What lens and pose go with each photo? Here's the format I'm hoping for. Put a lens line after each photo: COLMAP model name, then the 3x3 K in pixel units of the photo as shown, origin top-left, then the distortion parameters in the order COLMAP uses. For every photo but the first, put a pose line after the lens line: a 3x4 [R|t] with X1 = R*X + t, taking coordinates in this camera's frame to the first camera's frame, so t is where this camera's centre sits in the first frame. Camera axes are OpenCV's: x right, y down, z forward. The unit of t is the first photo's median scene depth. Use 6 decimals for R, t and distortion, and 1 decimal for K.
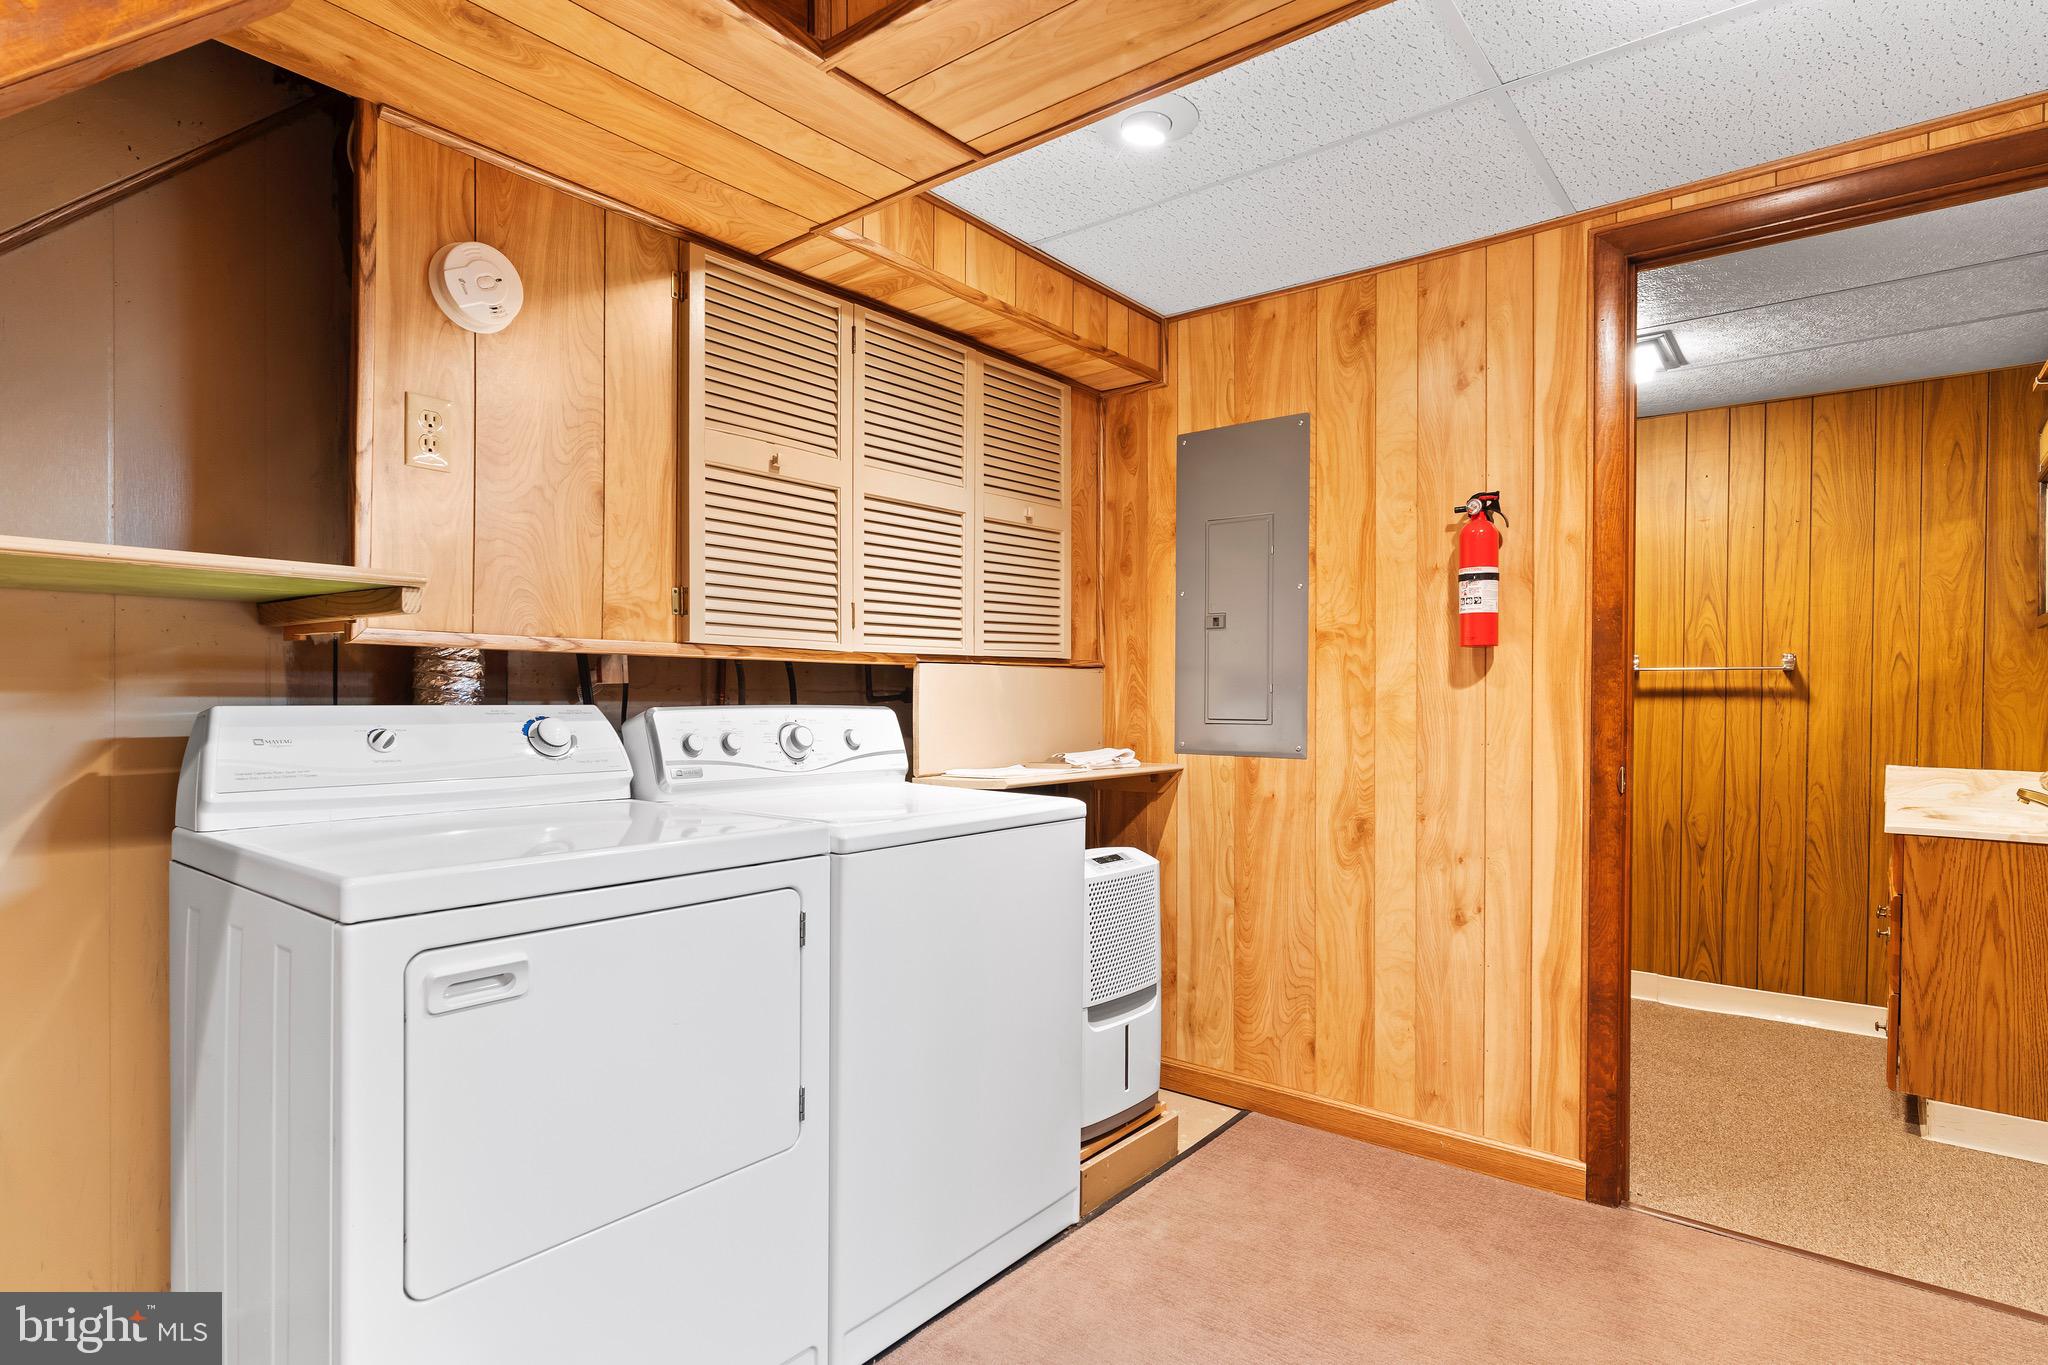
lens RADIAL K [[1047.5, 0, 1022.8], [0, 1047.5, 709.6], [0, 0, 1]] dist [0.001580, 0.001061]
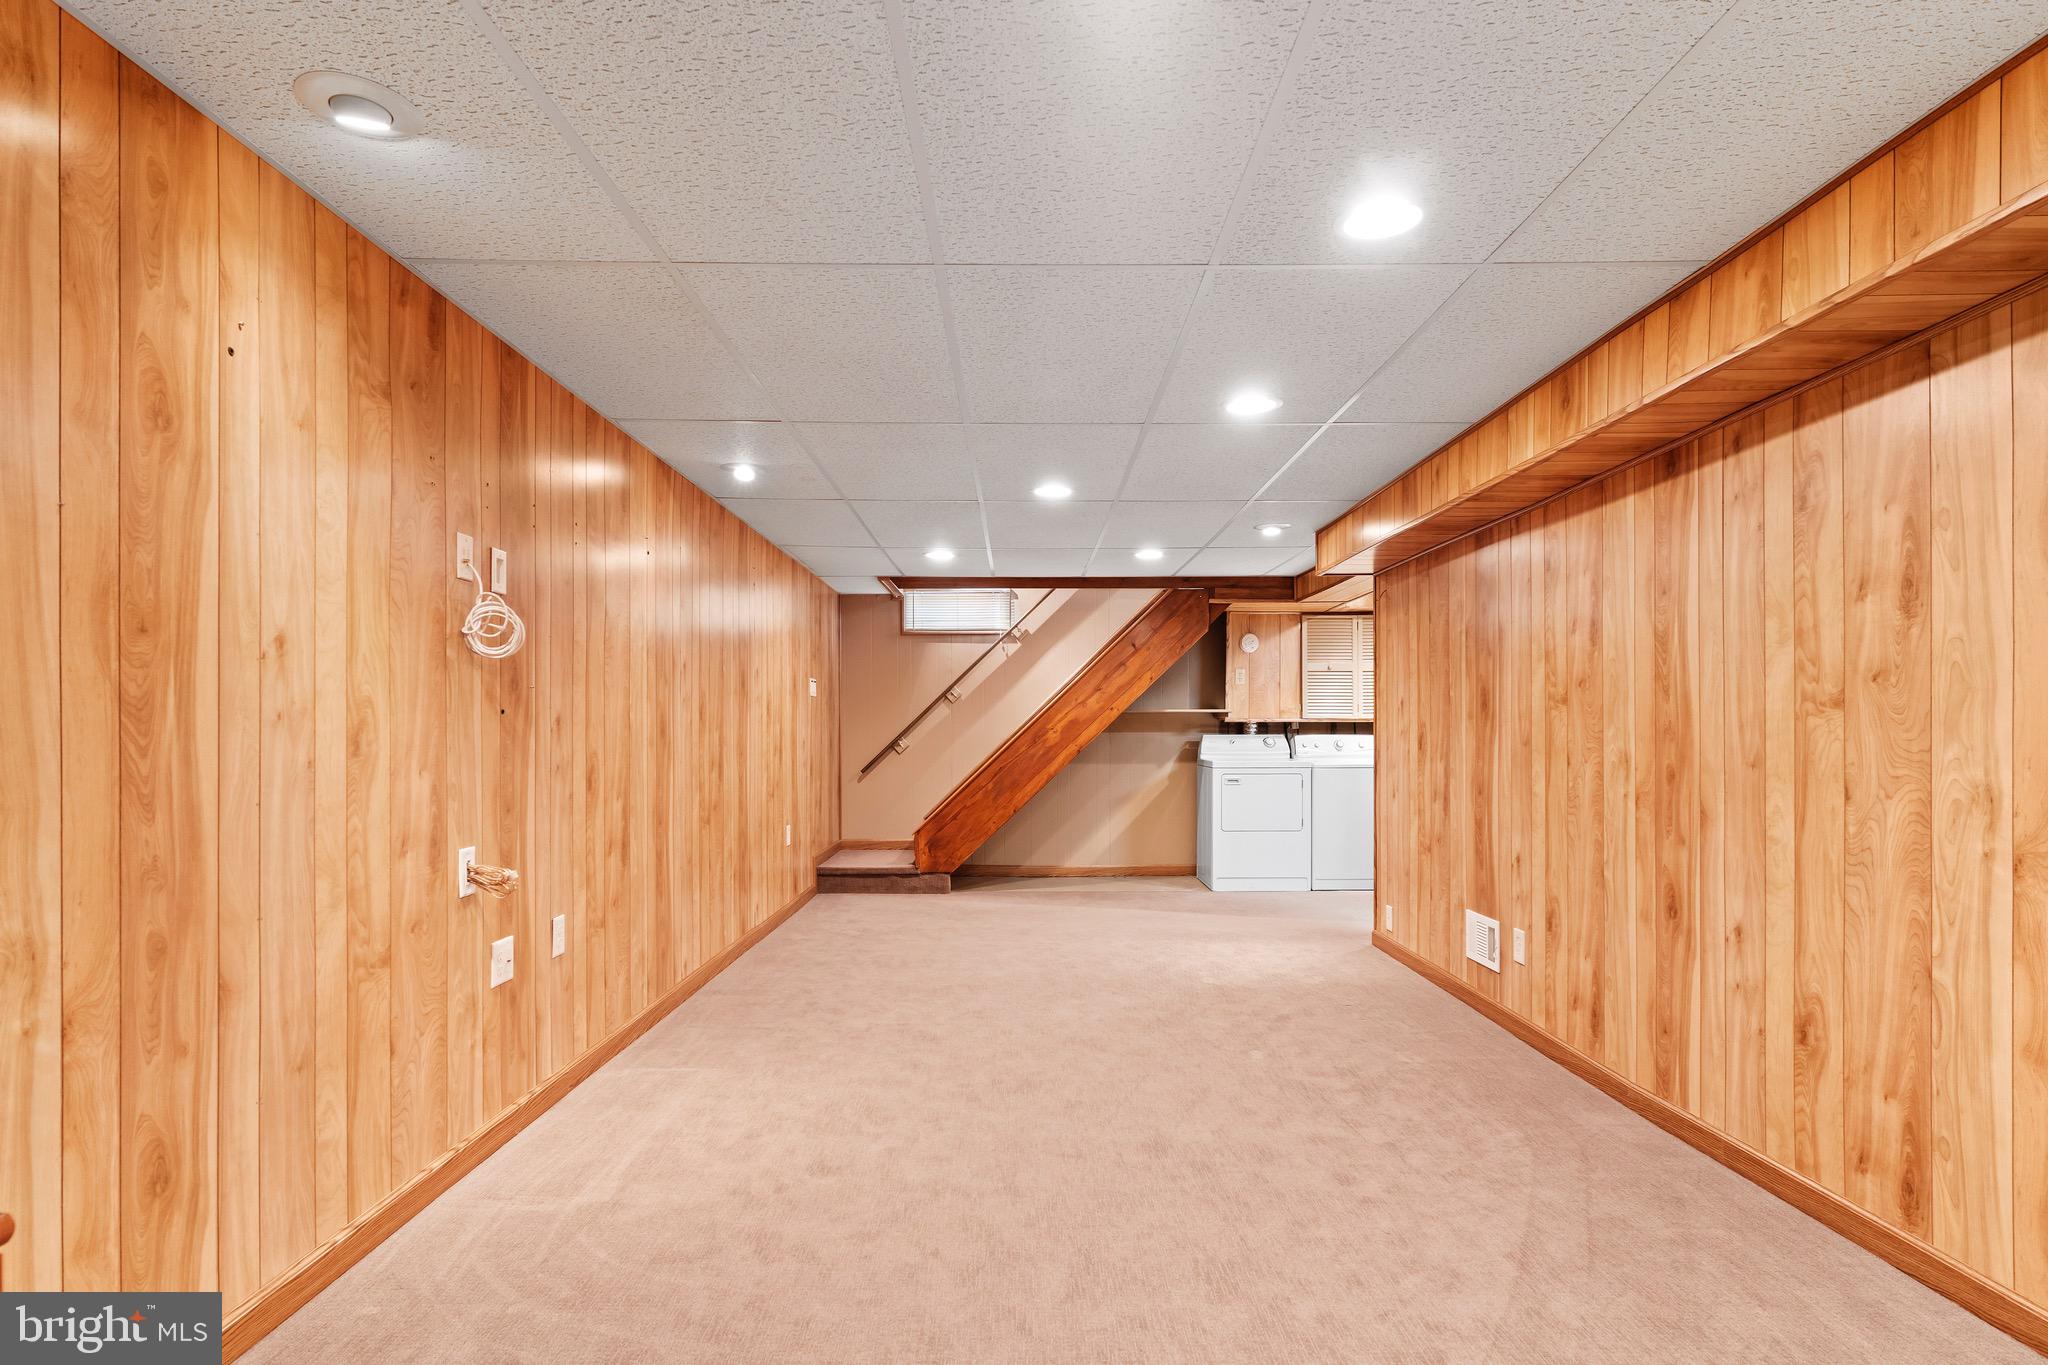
lens RADIAL K [[1088.1, 0, 1028.7], [0, 1088.1, 689.9], [0, 0, 1]] dist [0.001886, 0.001607]
pose [[0.623941, -0.036656, -0.780611, 1.389850], [-0.003265, 0.998768, -0.049509, 0.020649], [0.781465, 0.033440, 0.623053, -1.457825]]
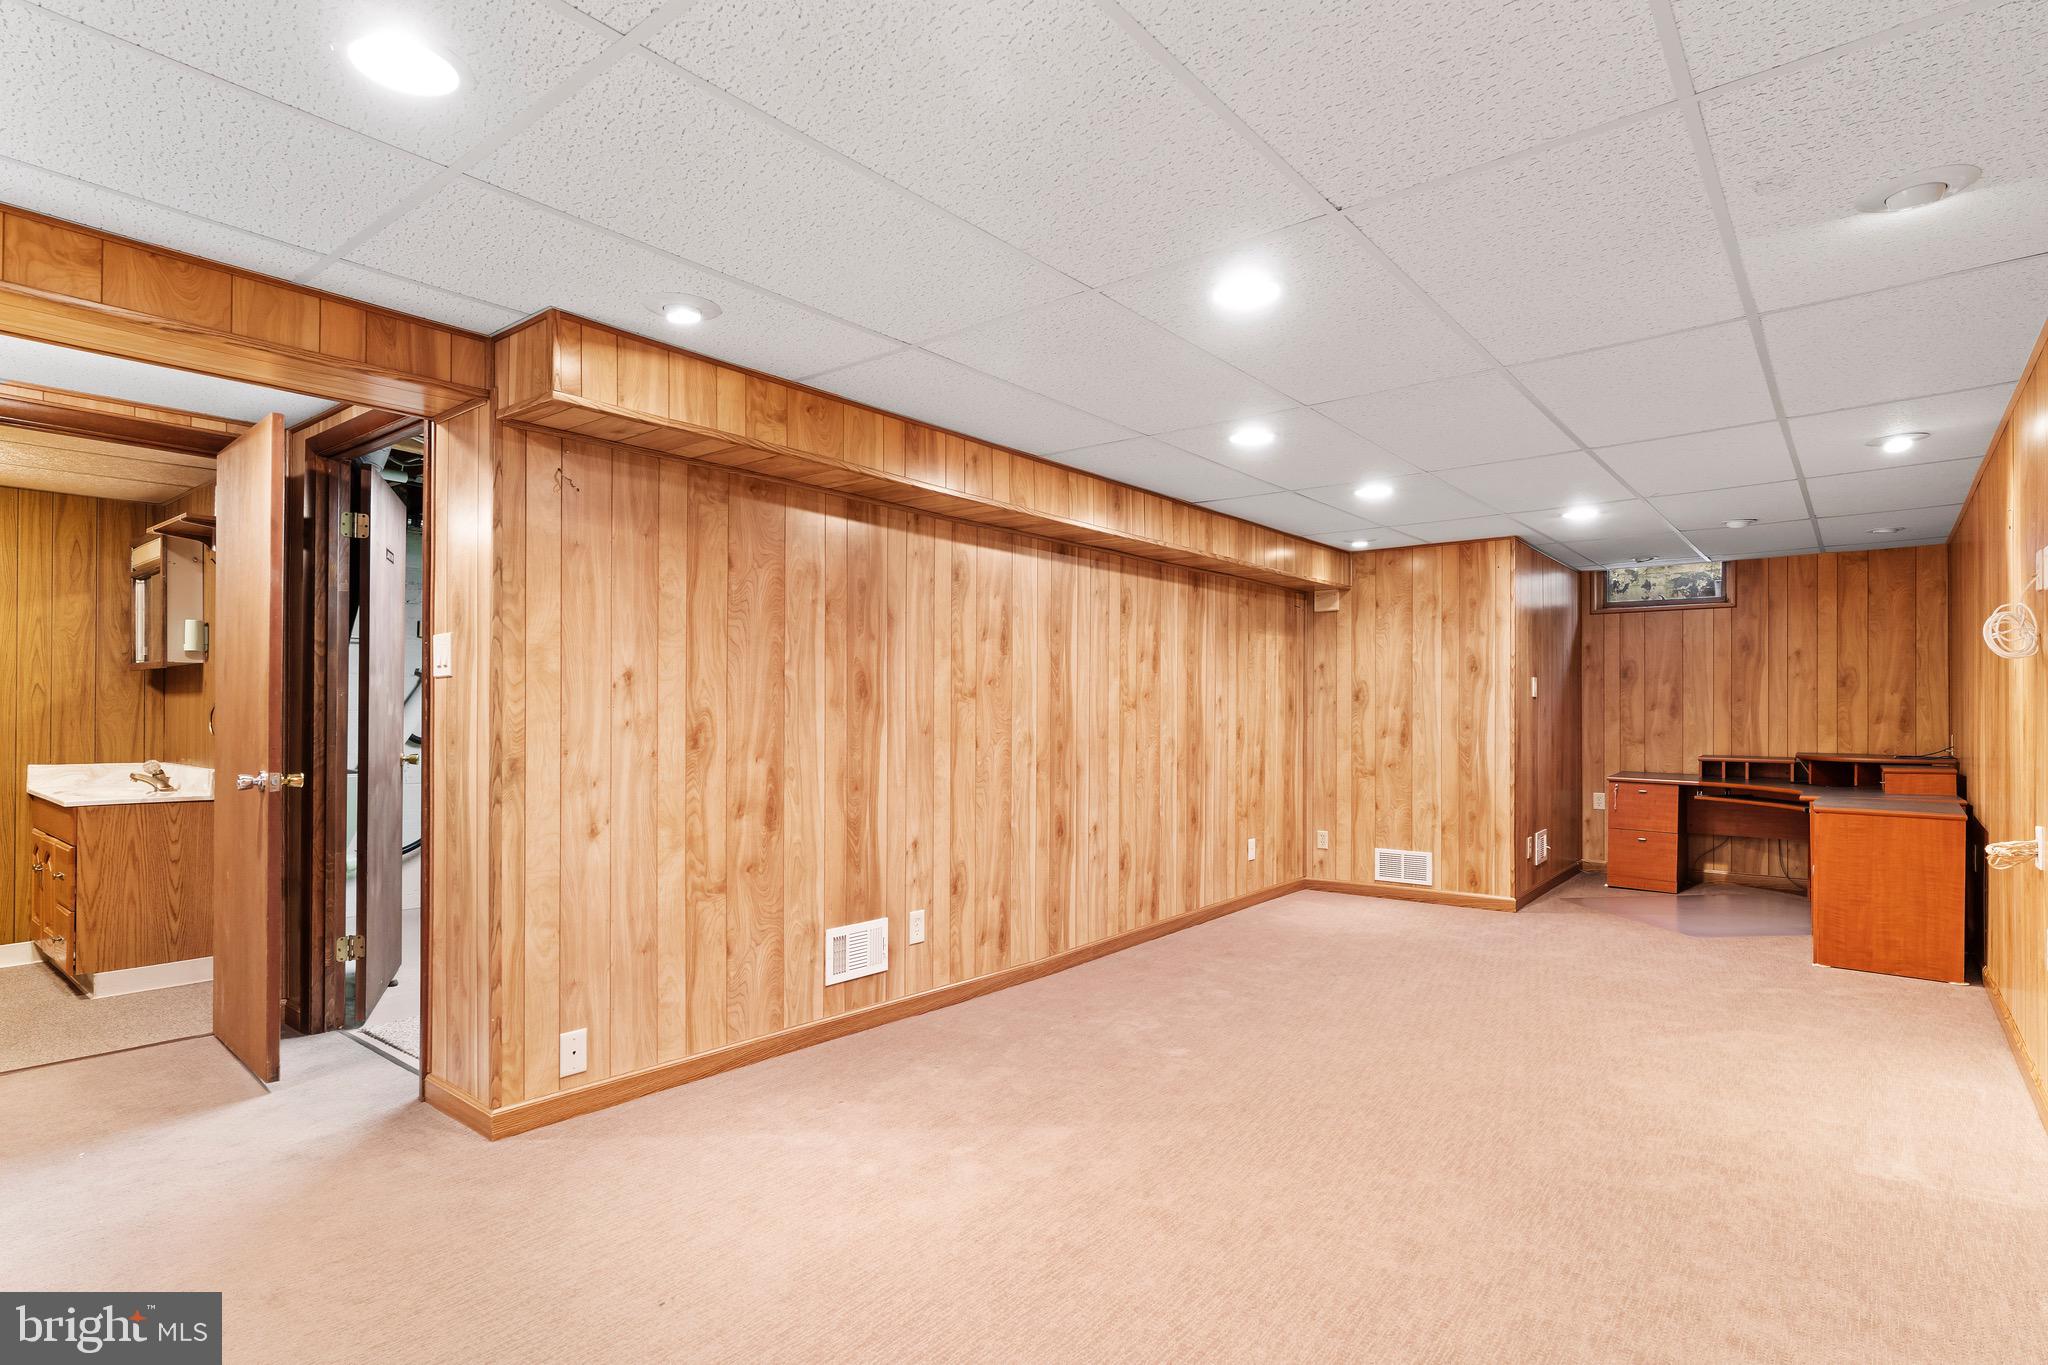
lens RADIAL K [[1047.5, 0, 1022.8], [0, 1047.5, 709.6], [0, 0, 1]] dist [0.001580, 0.001061]
pose [[0.005204, -0.001691, 0.999985, -0.565206], [0.008806, 0.999960, 0.001645, -0.010397], [-0.999948, 0.008797, 0.005218, -0.321921]]
